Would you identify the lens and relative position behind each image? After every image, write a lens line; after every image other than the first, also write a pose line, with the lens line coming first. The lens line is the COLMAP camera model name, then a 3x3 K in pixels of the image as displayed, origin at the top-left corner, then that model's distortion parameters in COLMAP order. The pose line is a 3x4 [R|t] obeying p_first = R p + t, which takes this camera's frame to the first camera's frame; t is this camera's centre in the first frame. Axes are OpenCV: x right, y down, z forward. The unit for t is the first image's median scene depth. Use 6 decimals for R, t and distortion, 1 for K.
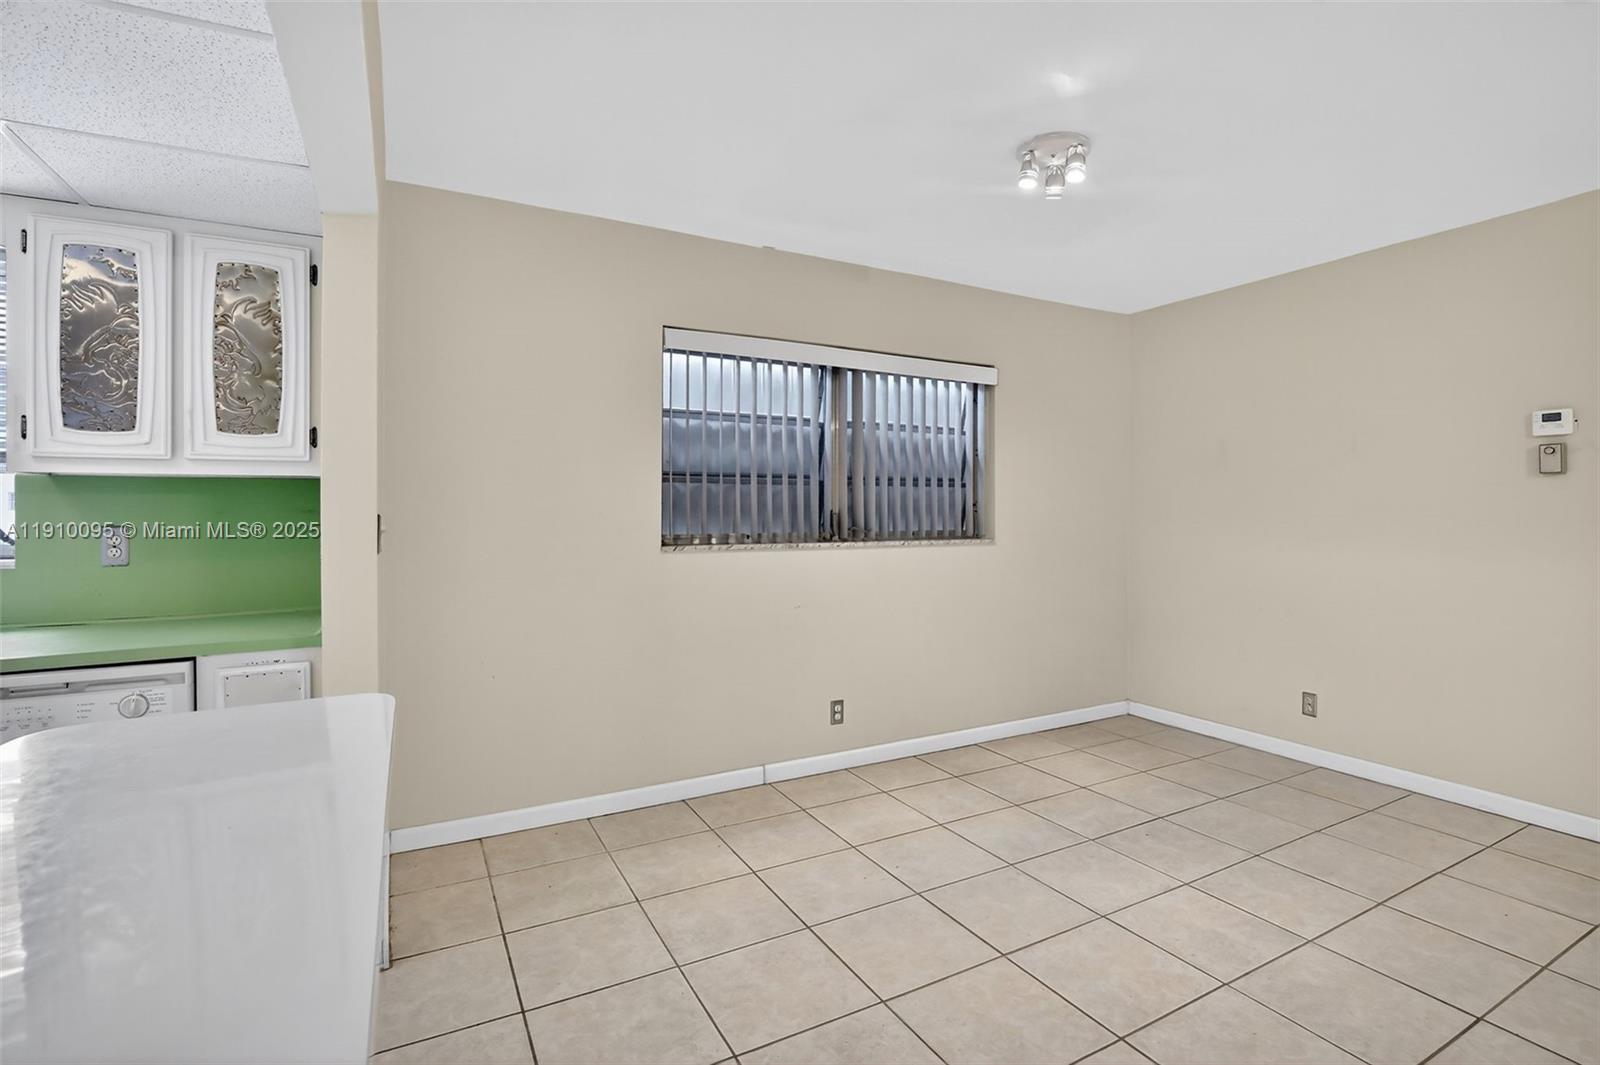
lens RADIAL K [[774.7, 0, 832.0], [0, 774.7, 509.4], [0, 0, 1]] dist [-0.000595, -0.011197]
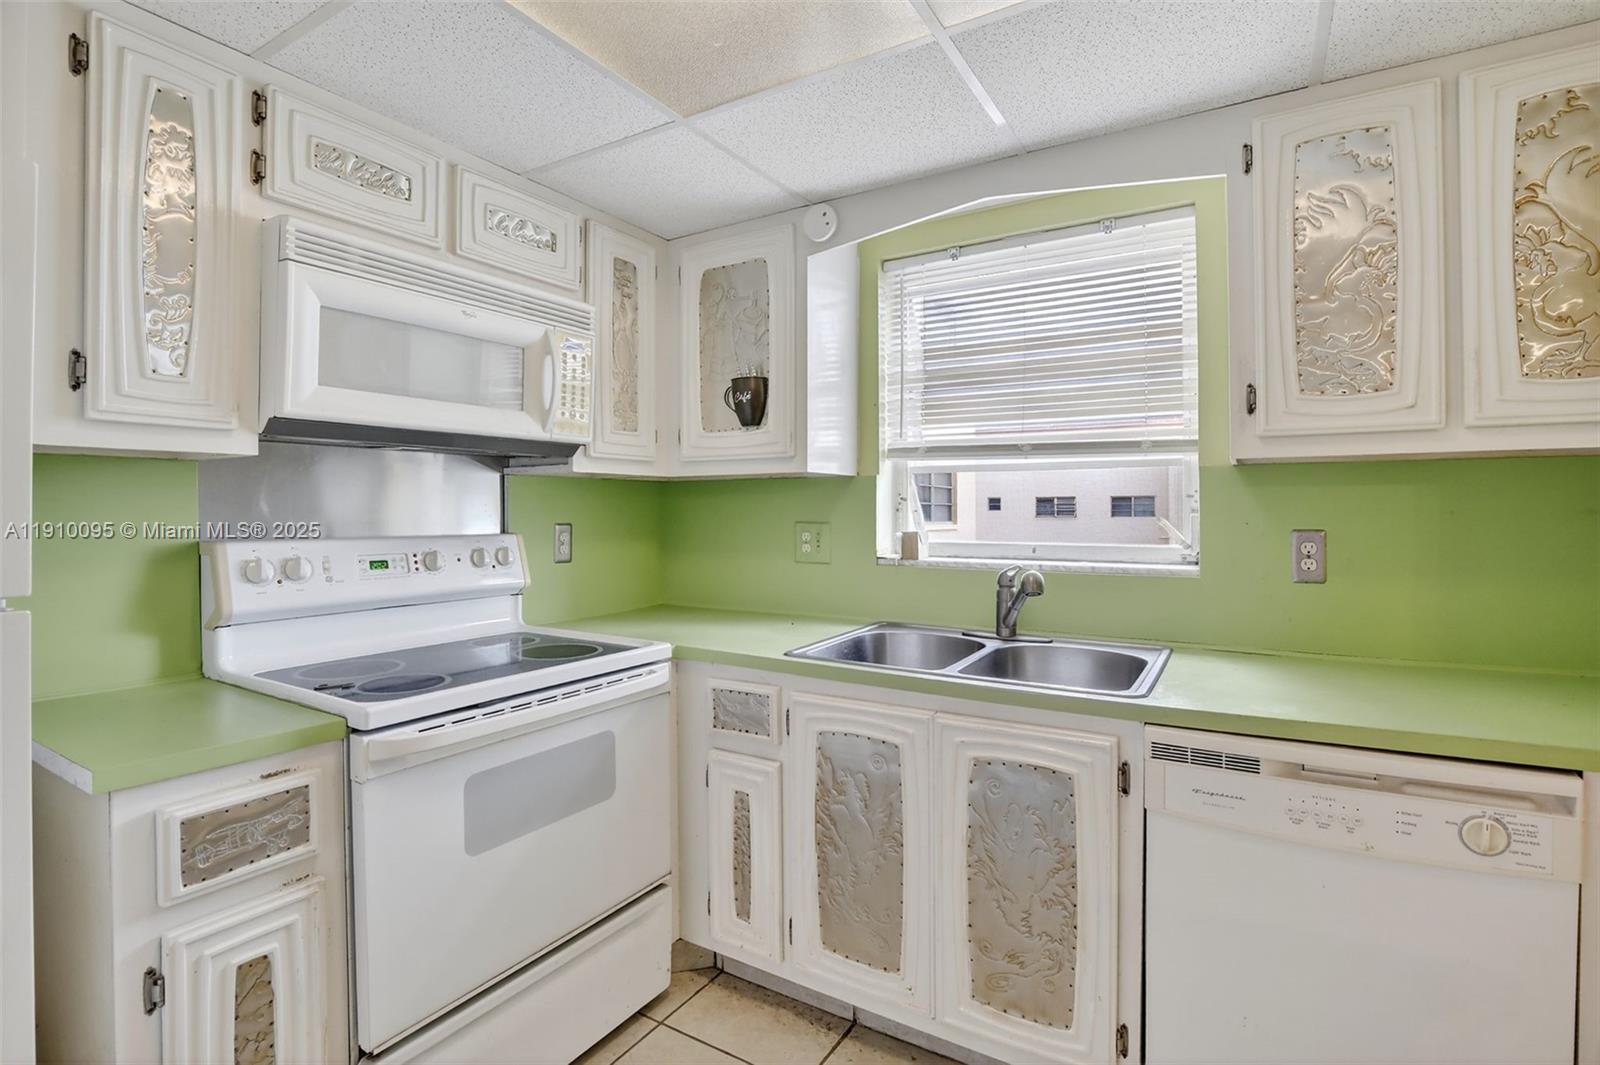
lens RADIAL K [[757.3, 0, 829.4], [0, 757.3, 512.4], [0, 0, 1]] dist [-0.020078, 0.001663]
pose [[0.506111, 0.000086, -0.862468, -0.368790], [-0.000027, 1.000000, 0.000084, 0.003570], [0.862468, -0.000019, 0.506111, 0.149552]]
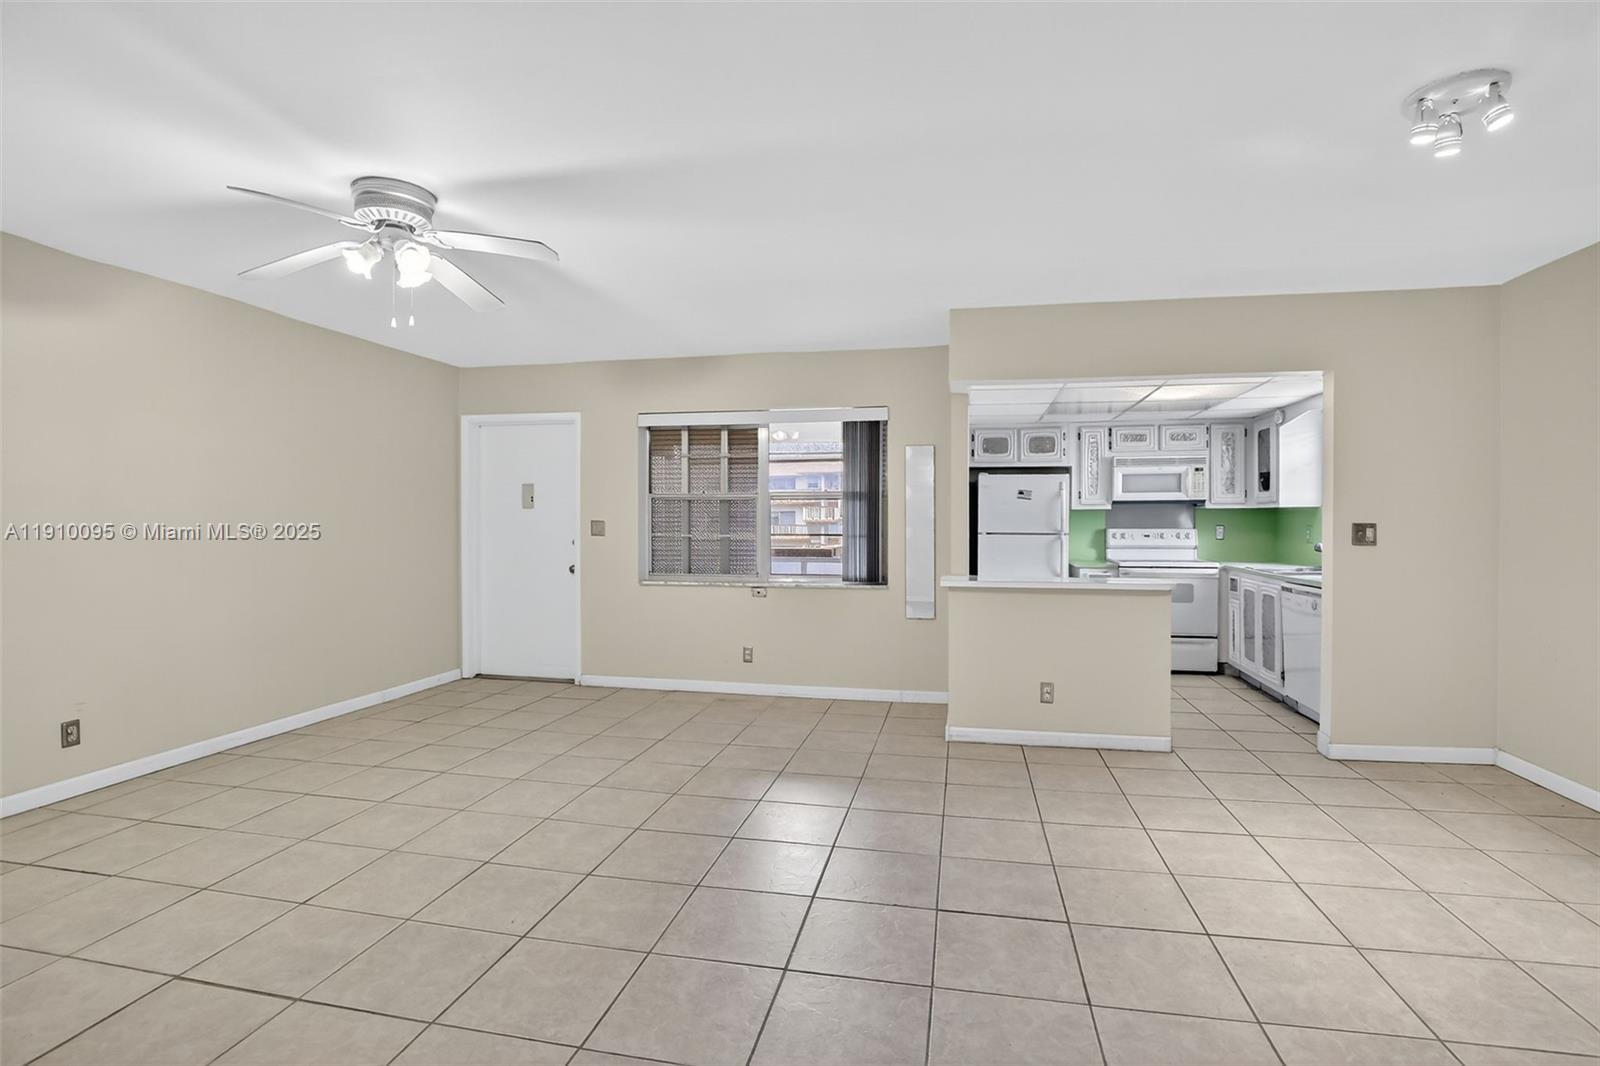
lens RADIAL K [[739.1, 0, 822.8], [0, 739.1, 529.5], [0, 0, 1]] dist [-0.022244, 0.000194]
pose [[-0.642665, 0.008788, -0.766097, 0.958662], [-0.000760, 0.999926, 0.012108, 0.001686], [0.766147, 0.008364, -0.642611, 0.706088]]
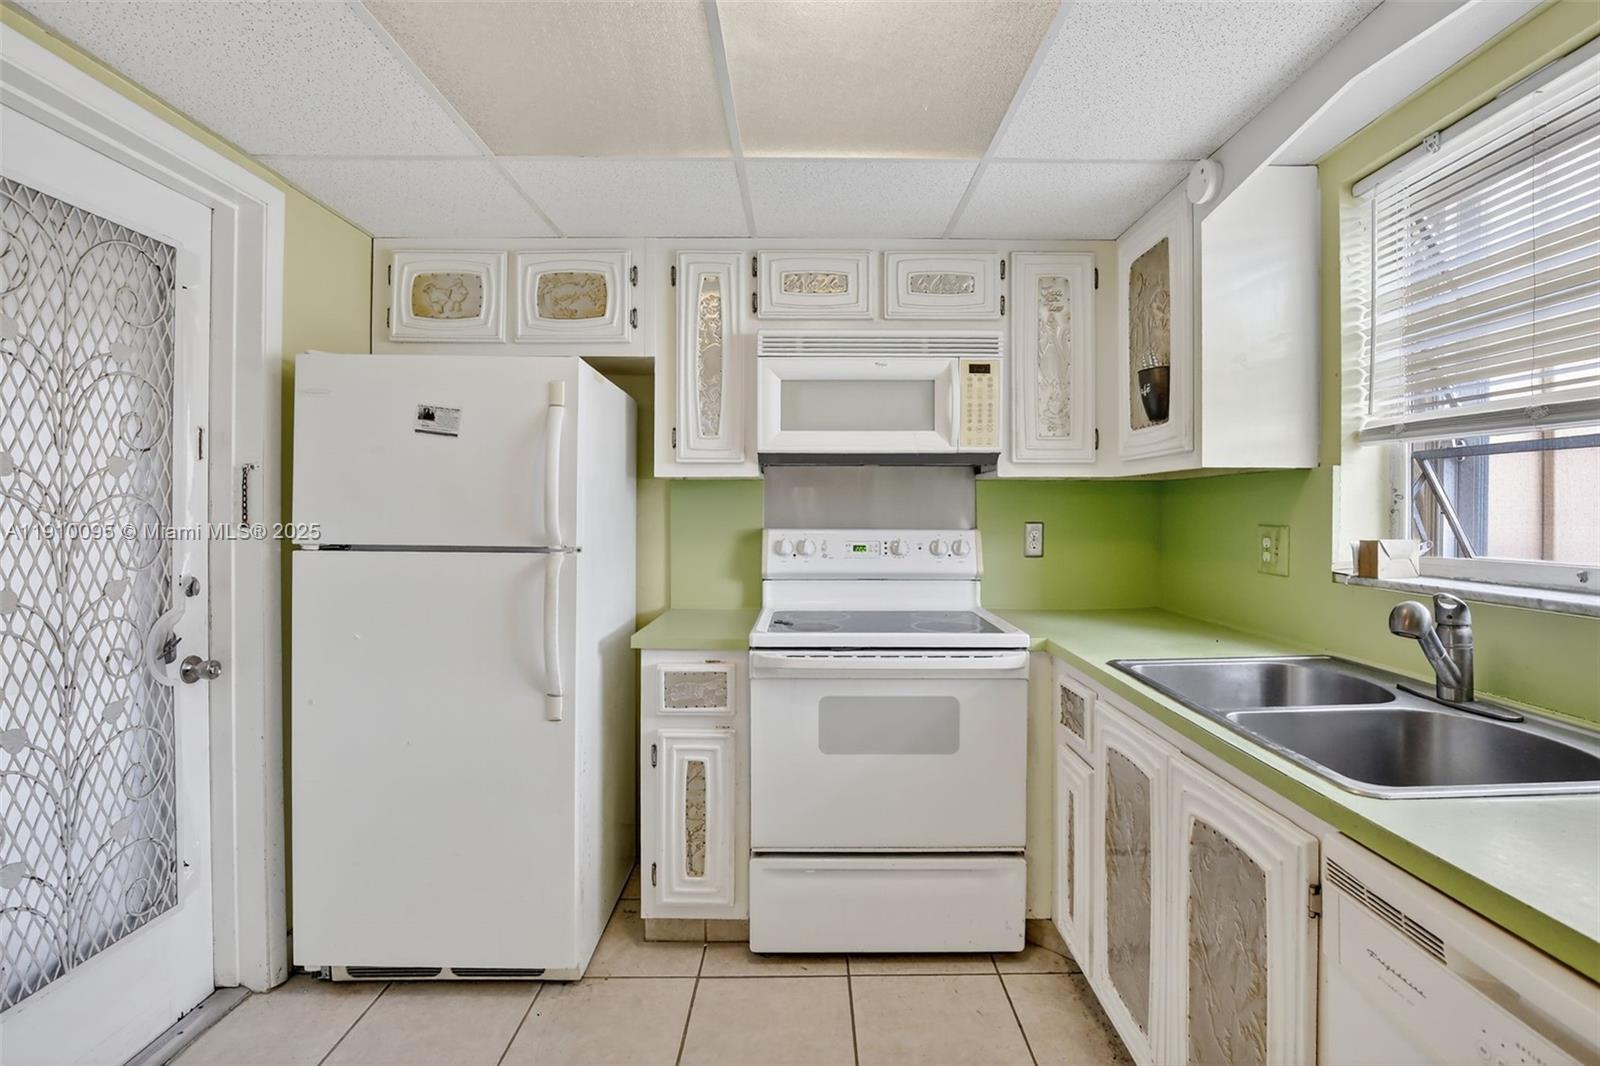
lens RADIAL K [[745.3, 0, 808.8], [0, 745.3, 515.6], [0, 0, 1]] dist [-0.024242, 0.000751]
pose [[-0.482480, 0.001563, -0.875905, -0.311955], [-0.005676, 0.999972, 0.004911, 0.004361], [0.875888, 0.007341, -0.482458, 0.451103]]
